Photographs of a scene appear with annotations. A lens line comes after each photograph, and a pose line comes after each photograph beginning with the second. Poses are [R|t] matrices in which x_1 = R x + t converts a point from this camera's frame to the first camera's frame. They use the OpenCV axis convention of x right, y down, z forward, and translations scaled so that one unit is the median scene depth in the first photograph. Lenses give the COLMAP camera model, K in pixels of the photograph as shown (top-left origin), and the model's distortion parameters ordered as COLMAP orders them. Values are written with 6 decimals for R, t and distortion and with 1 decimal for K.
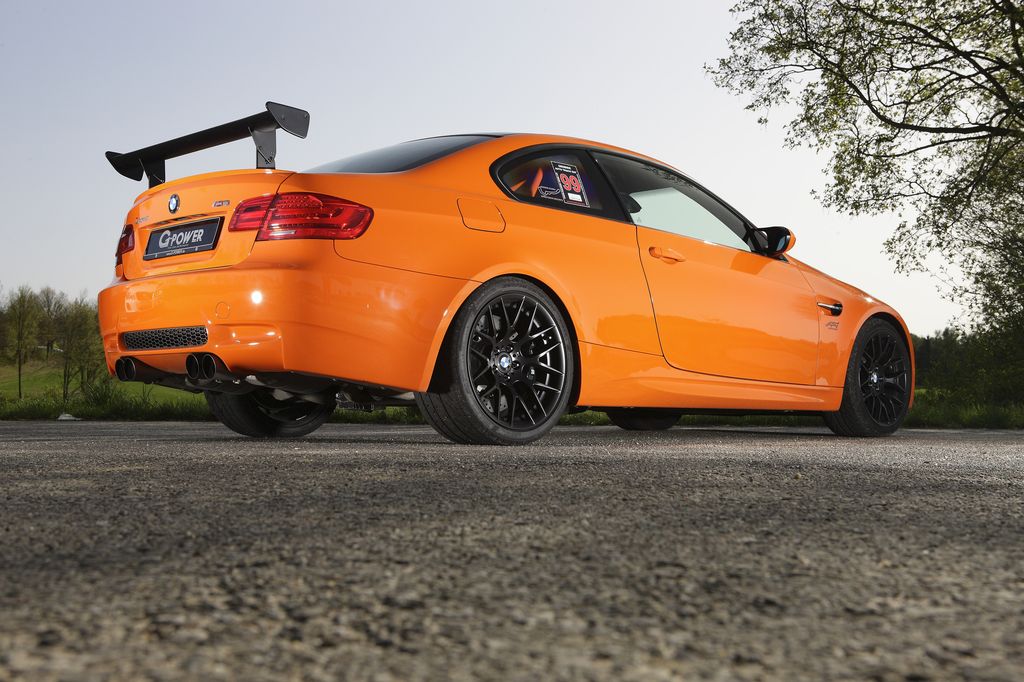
lens RADIAL K [[1225.7, 0, 512.0], [0, 1225.7, 341.0], [0, 0, 1]] dist [-0.007445, 0.052708]
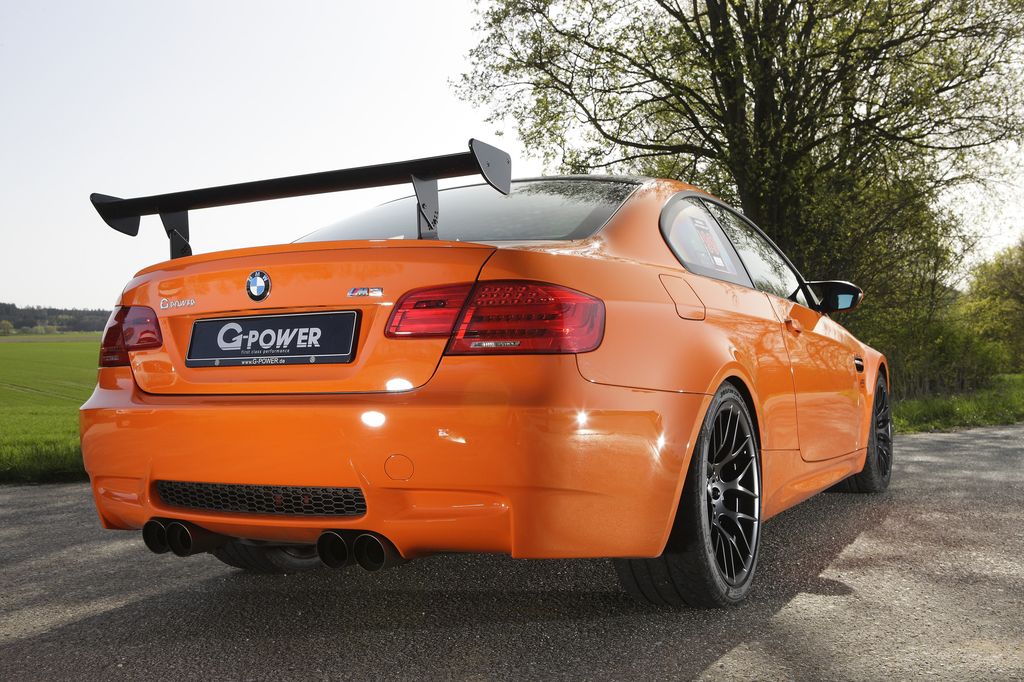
lens RADIAL K [[1060.1, 0, 512.0], [0, 1060.1, 341.0], [0, 0, 1]] dist [-0.017679, 0.014229]
pose [[0.952516, -0.026089, 0.303368, -0.312007], [0.018220, 0.999421, 0.028742, -0.094566], [-0.303942, -0.021850, 0.952440, 0.418509]]
